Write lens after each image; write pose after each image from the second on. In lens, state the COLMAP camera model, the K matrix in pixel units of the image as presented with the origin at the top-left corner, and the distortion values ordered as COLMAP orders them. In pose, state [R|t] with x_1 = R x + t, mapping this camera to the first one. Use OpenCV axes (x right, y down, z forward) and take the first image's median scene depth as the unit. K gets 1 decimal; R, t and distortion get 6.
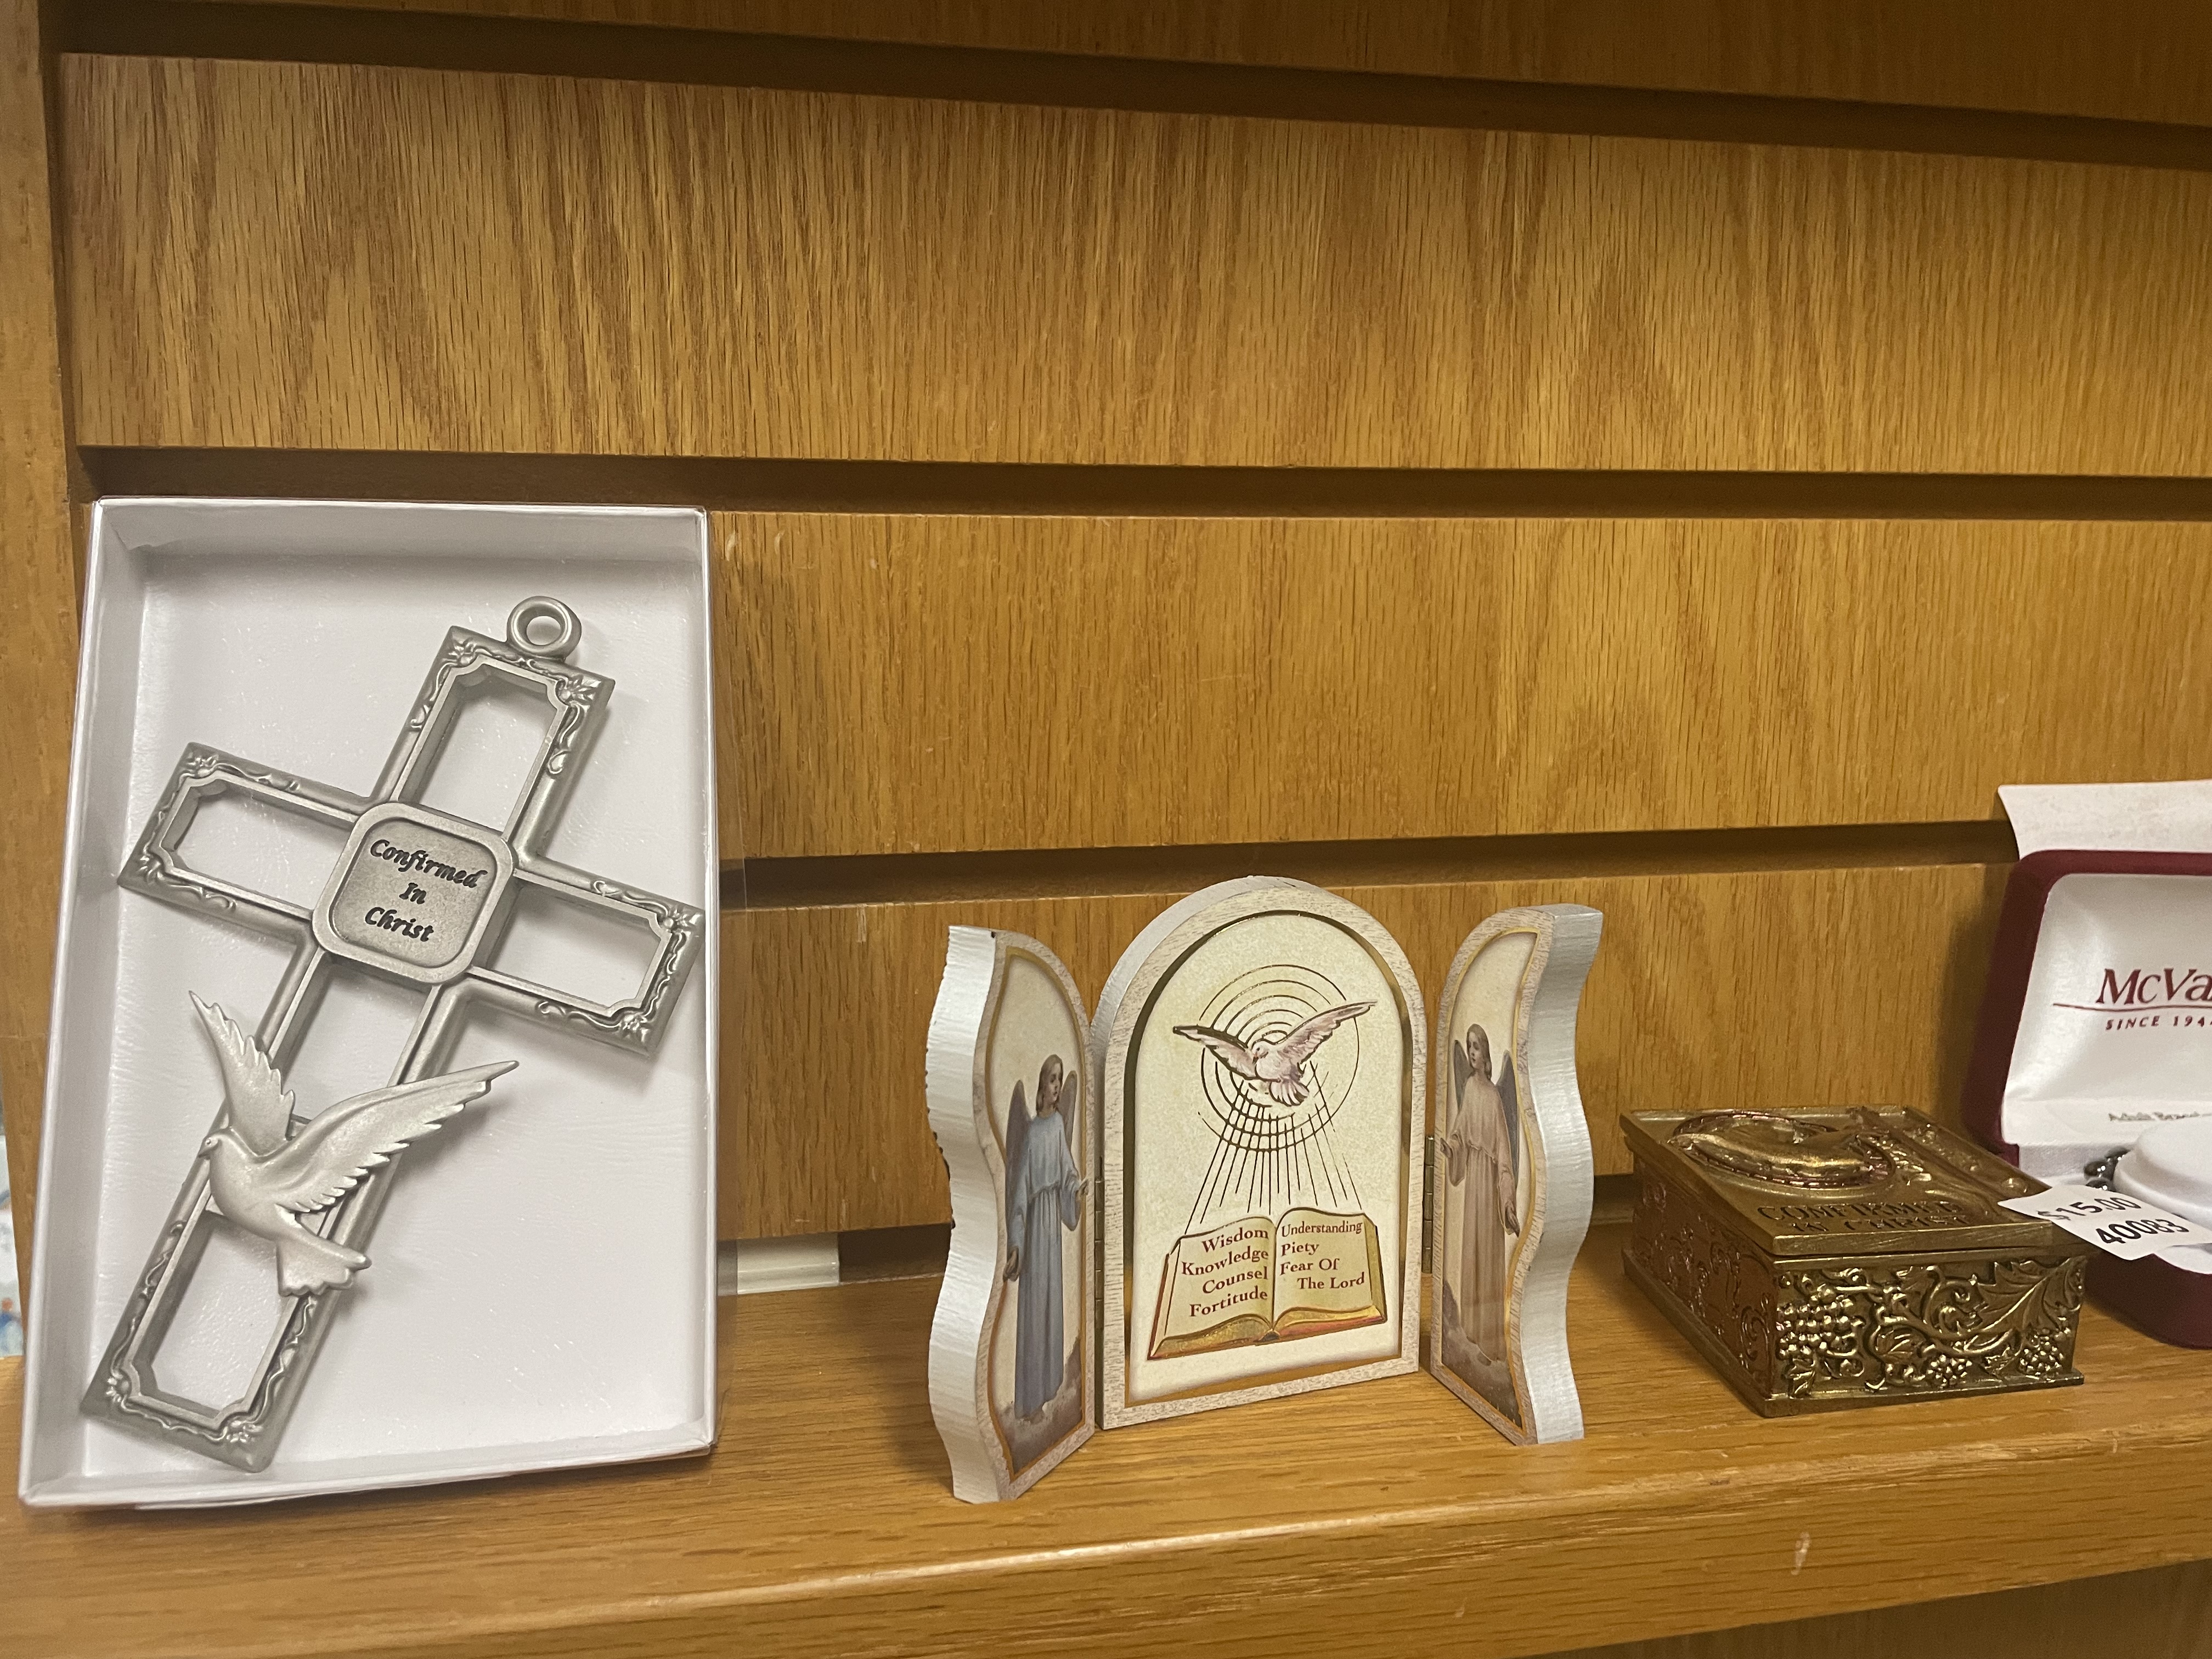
lens RADIAL K [[1636.1, 0, 1117.5], [0, 1636.1, 827.0], [0, 0, 1]] dist [0.081508, -0.102293]
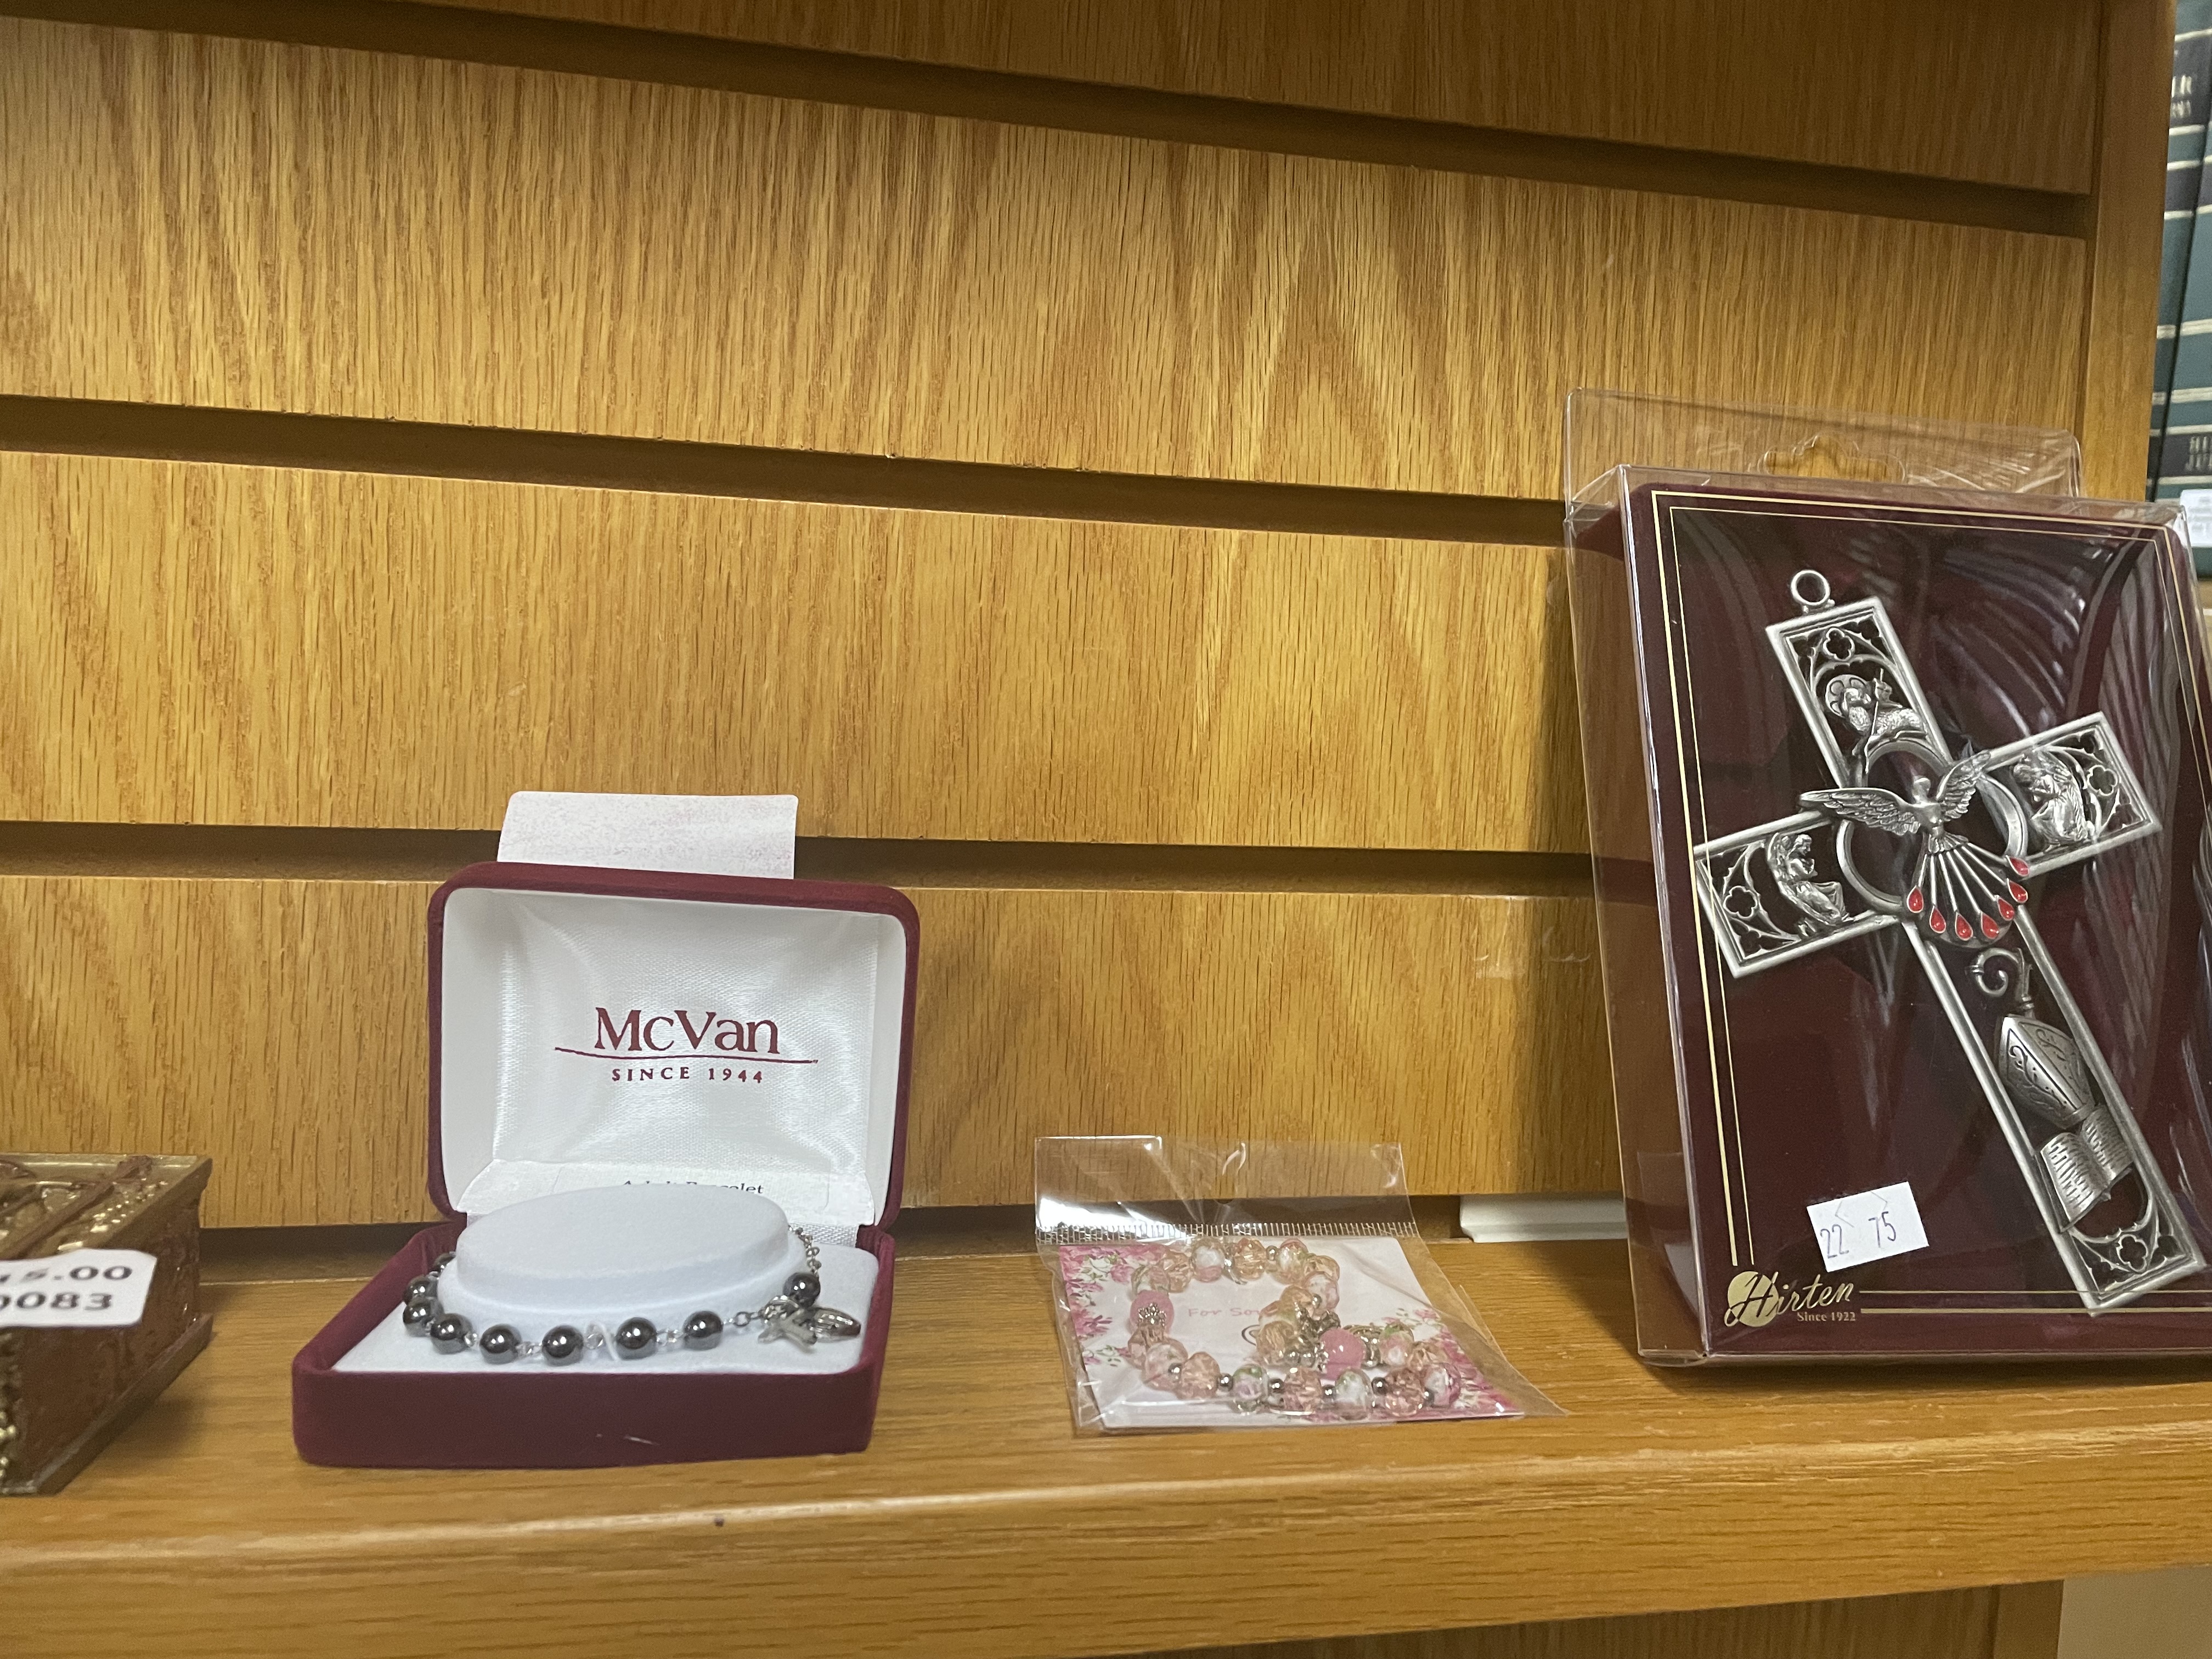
lens RADIAL K [[1636.1, 0, 1117.5], [0, 1636.1, 827.0], [0, 0, 1]] dist [0.081508, -0.102293]
pose [[0.999167, 0.040112, -0.007510, 0.875699], [-0.040464, 0.997681, -0.054731, 0.028586], [0.005298, 0.054989, 0.998473, 0.156205]]
